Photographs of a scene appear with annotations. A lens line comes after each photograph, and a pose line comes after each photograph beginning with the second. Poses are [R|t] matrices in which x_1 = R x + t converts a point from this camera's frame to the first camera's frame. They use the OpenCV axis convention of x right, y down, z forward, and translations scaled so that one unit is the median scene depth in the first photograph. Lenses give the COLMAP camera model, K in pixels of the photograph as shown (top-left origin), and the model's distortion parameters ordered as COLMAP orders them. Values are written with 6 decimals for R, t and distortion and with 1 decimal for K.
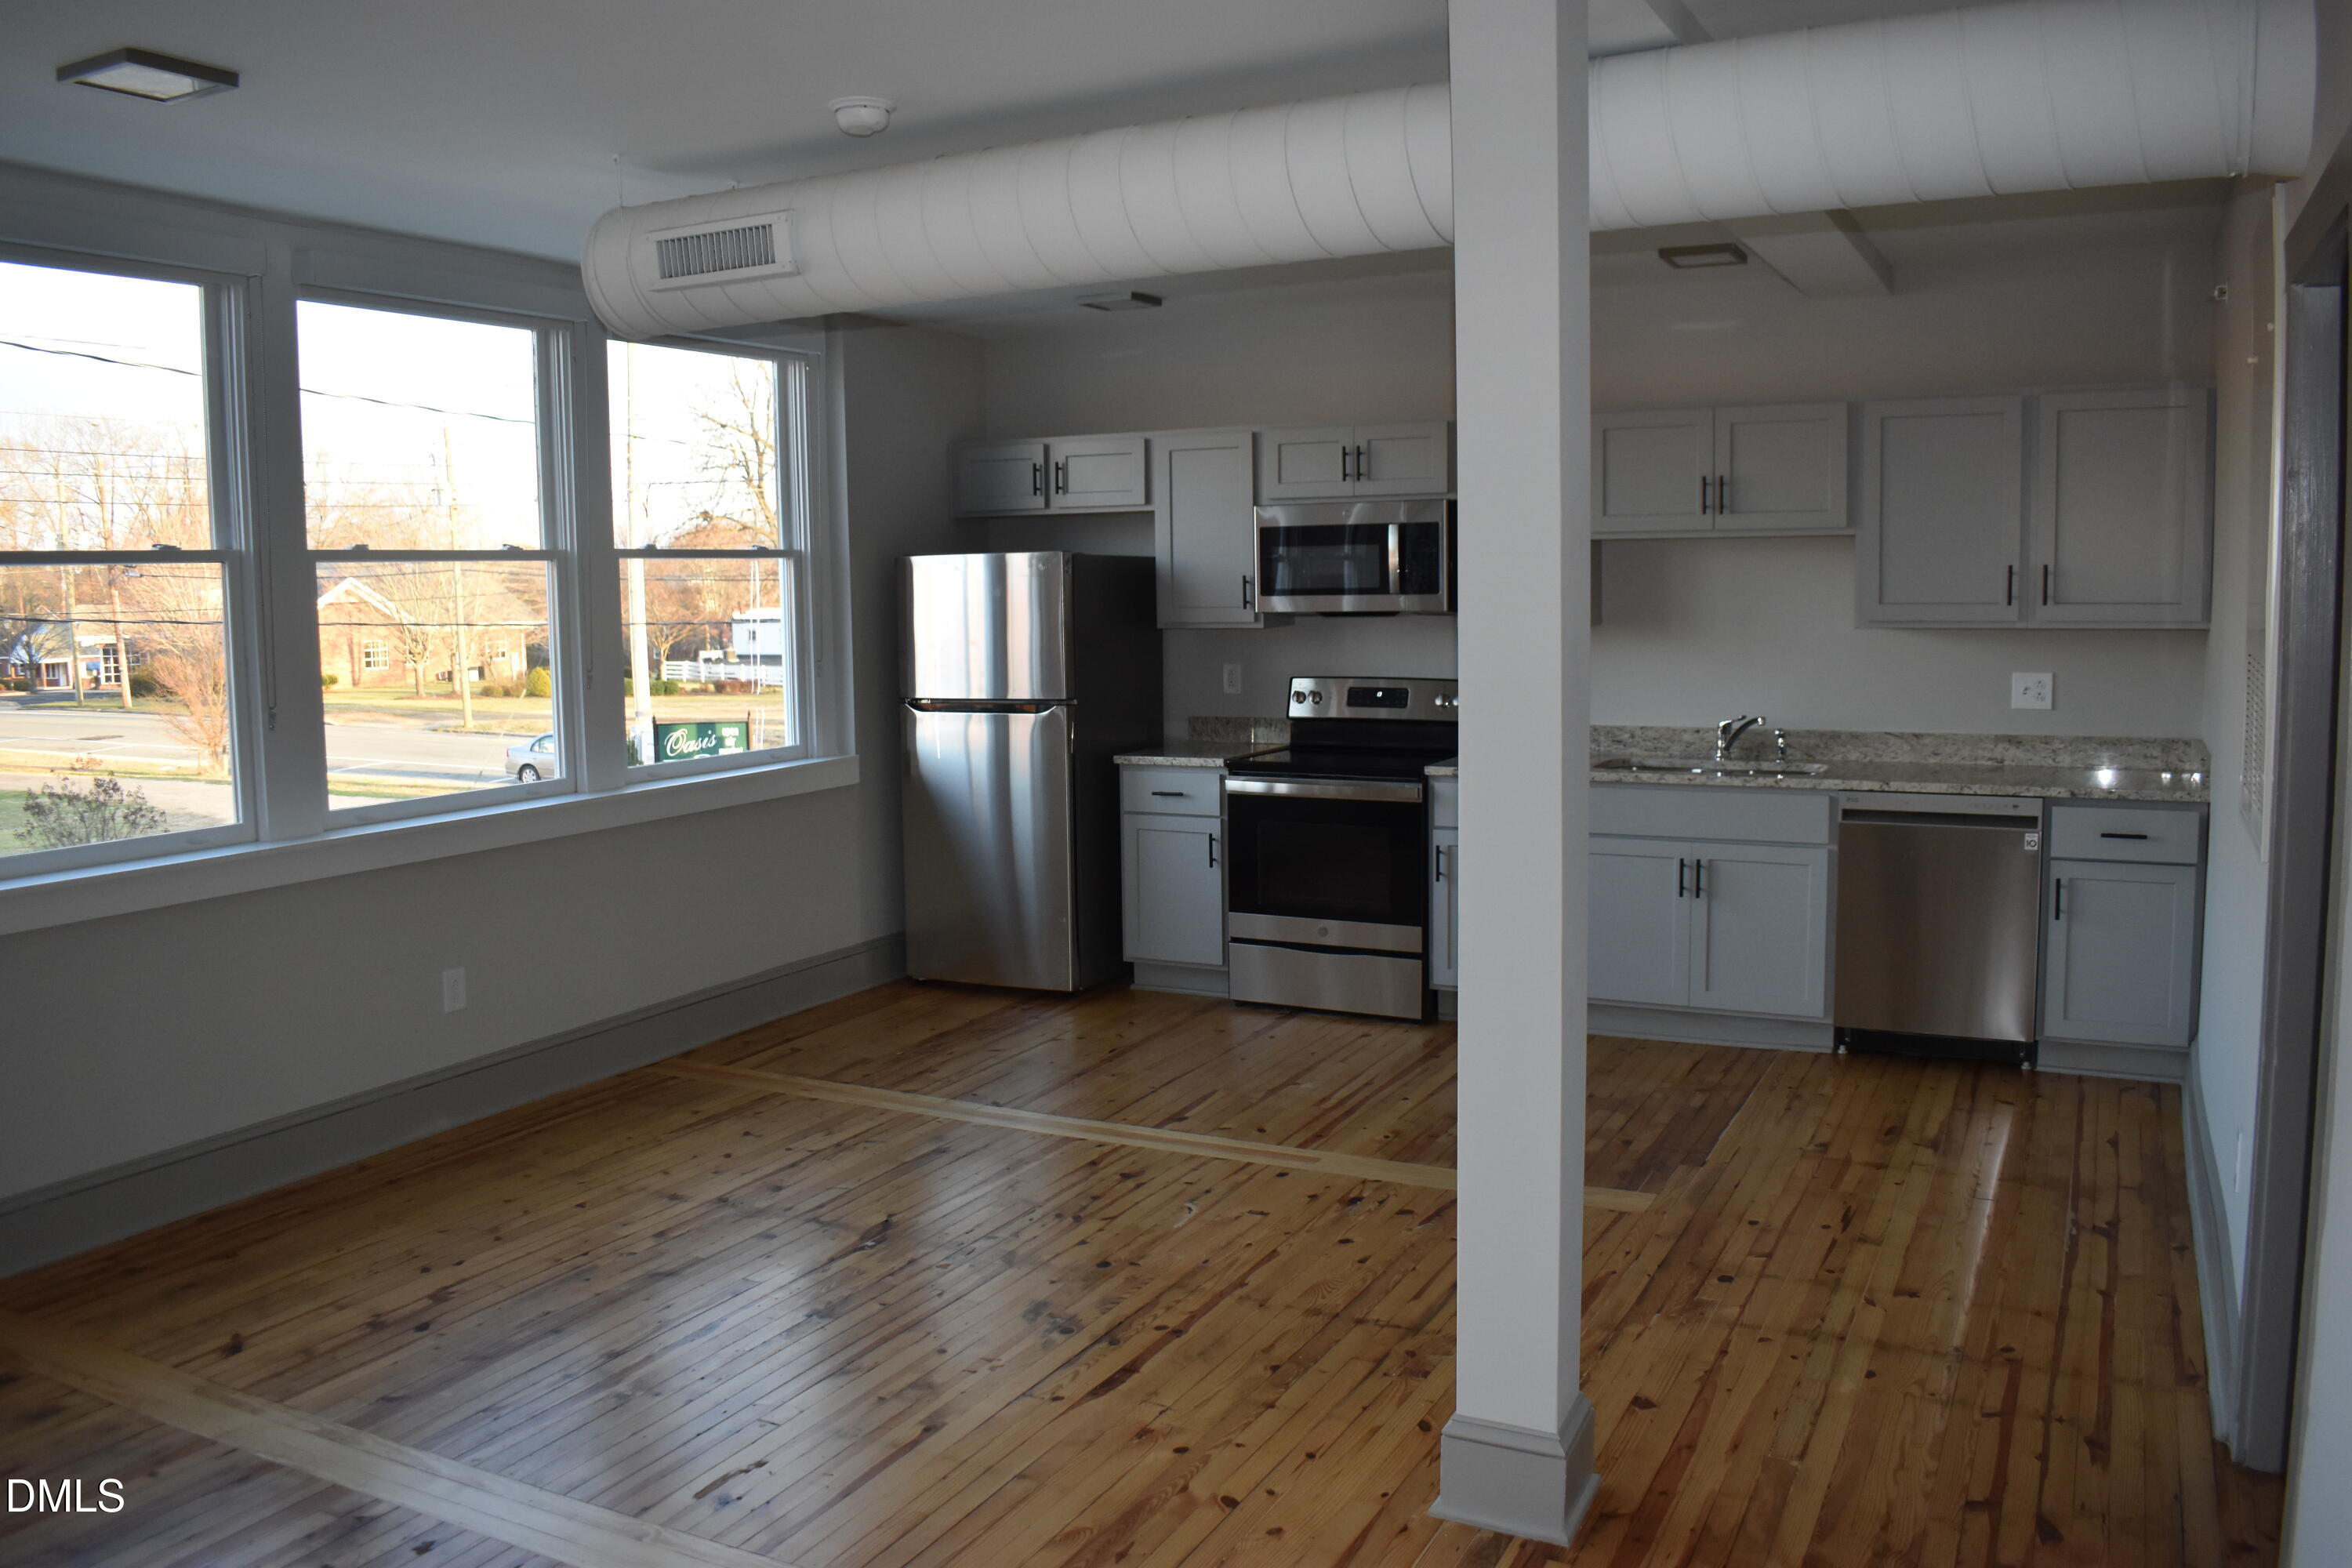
lens RADIAL K [[1848.5, 0, 1180.1], [0, 1848.5, 768.5], [0, 0, 1]] dist [-0.089729, -0.006499]
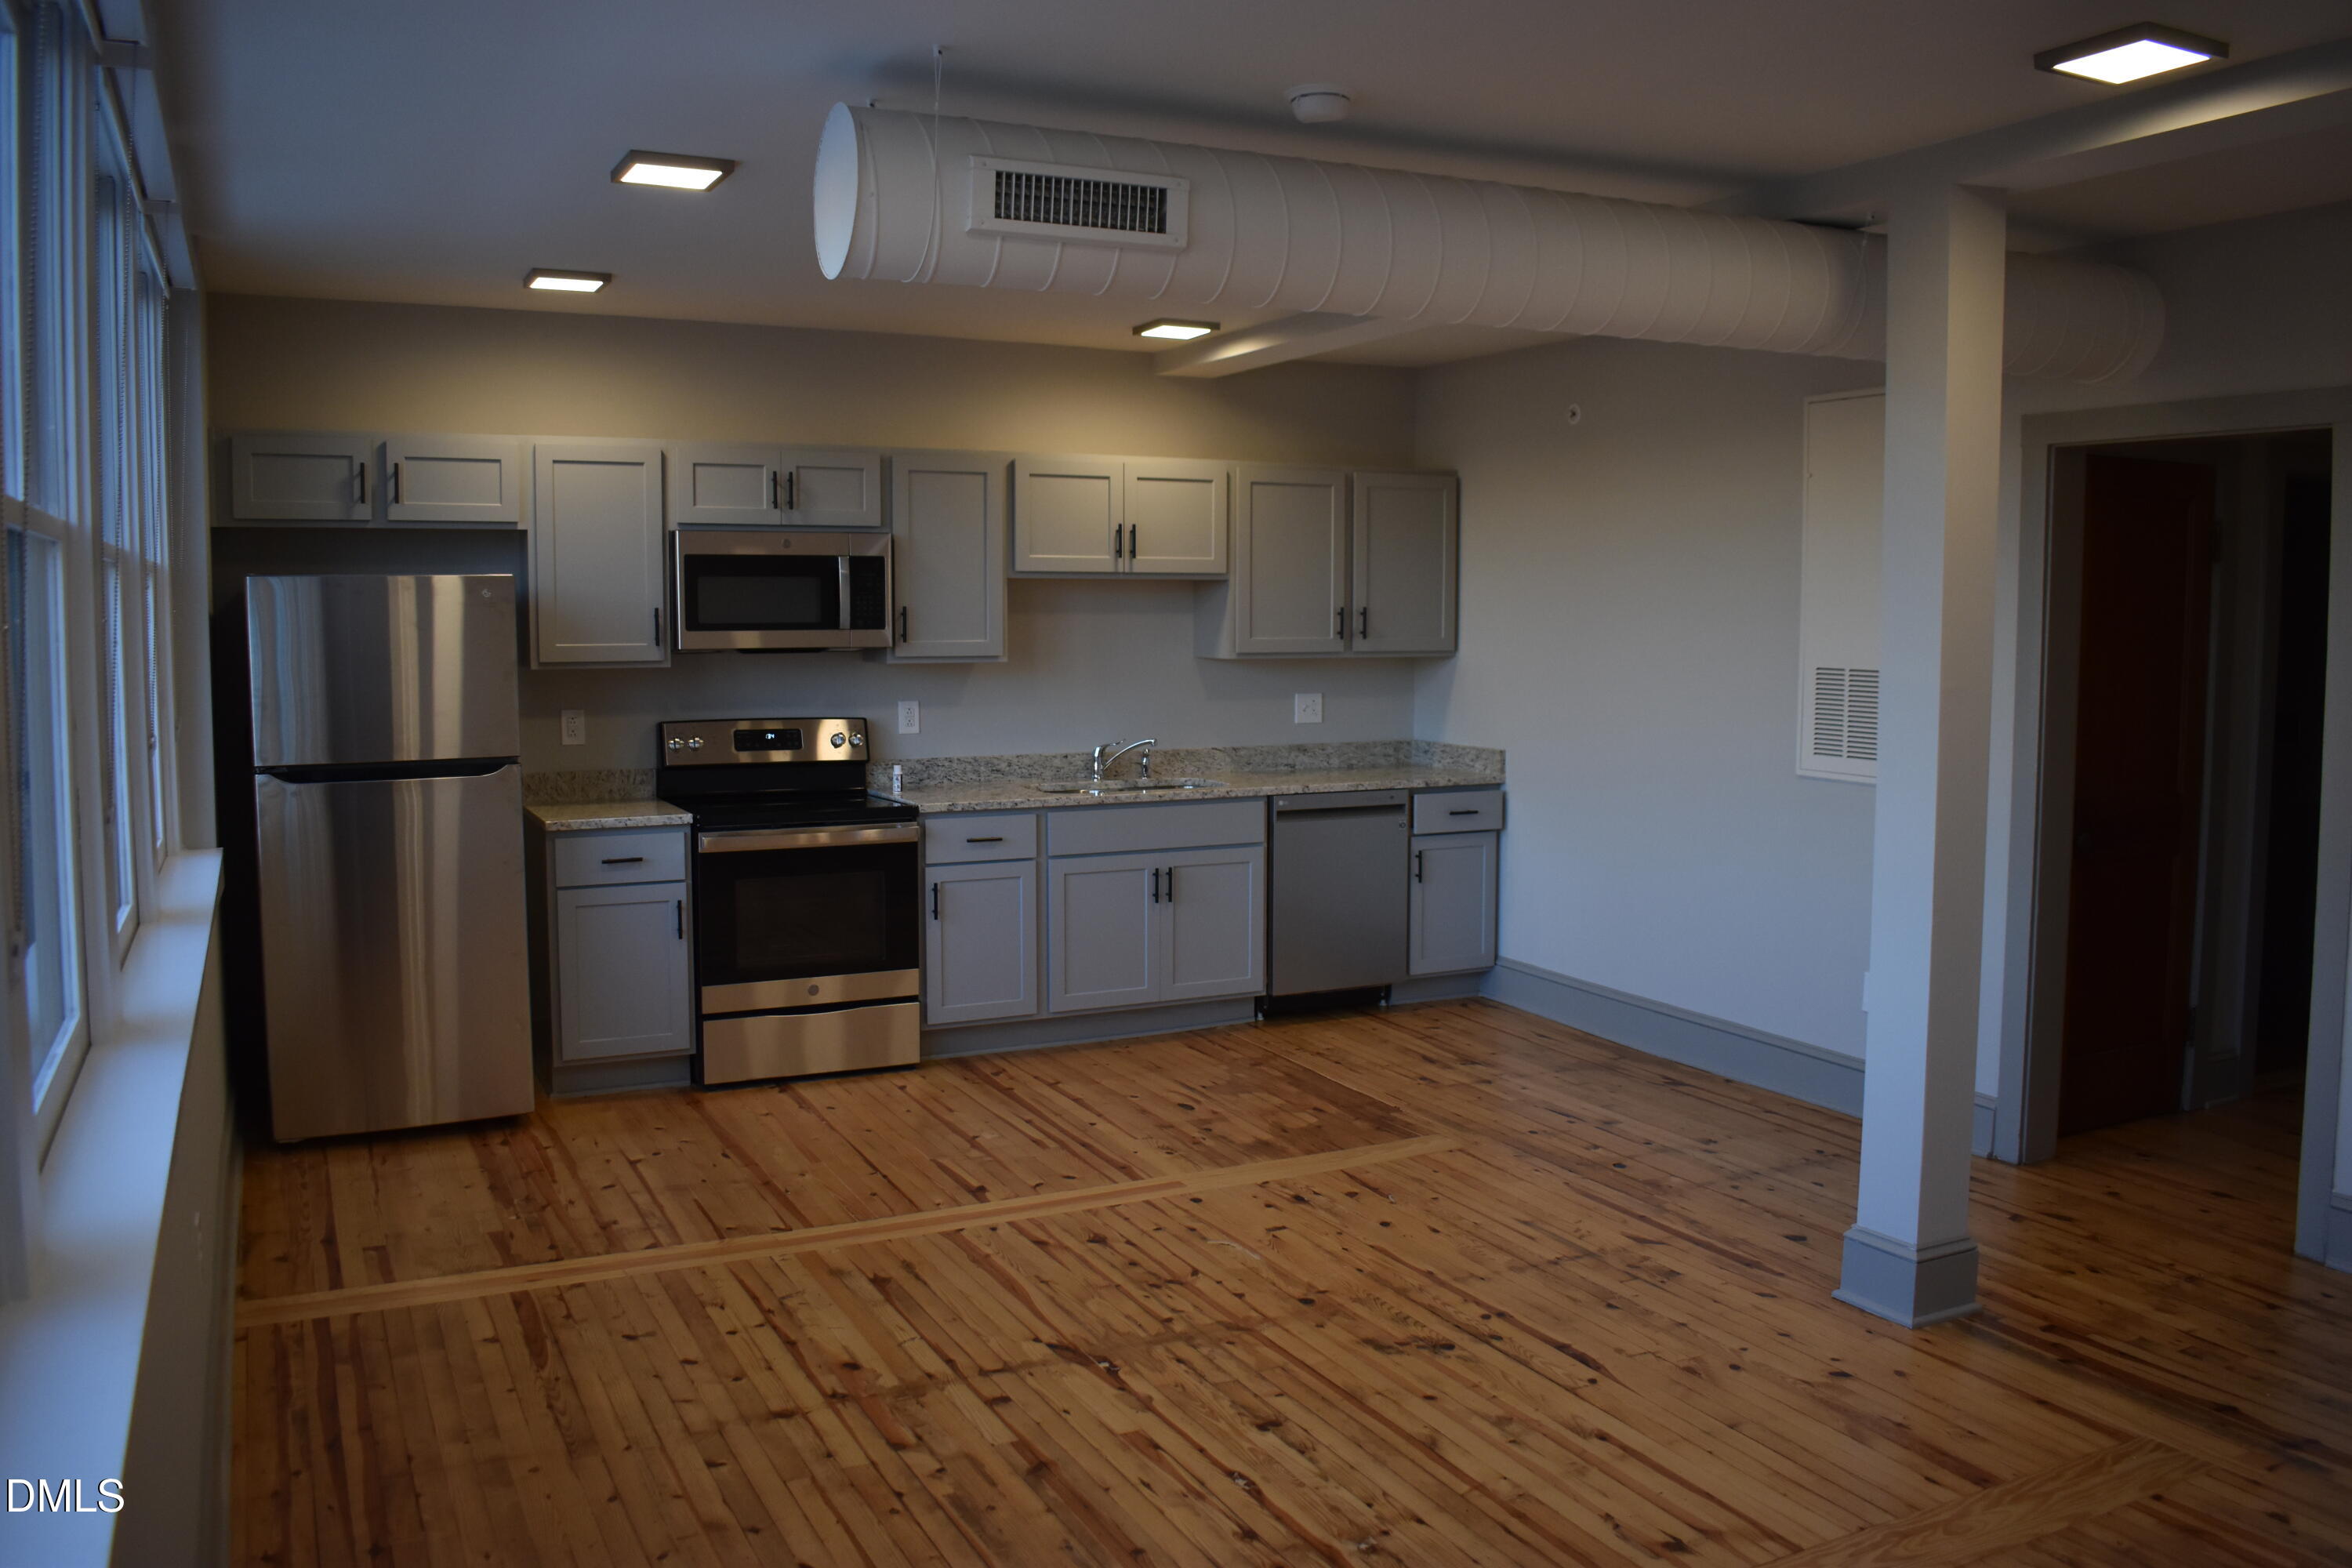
lens RADIAL K [[1848.5, 0, 1179.1], [0, 1848.5, 788.3], [0, 0, 1]] dist [-0.089729, -0.006499]
pose [[0.590560, -0.060568, 0.804718, -0.711698], [0.072788, 0.997113, 0.021632, -0.025861], [-0.803705, 0.045799, 0.593263, 0.378267]]
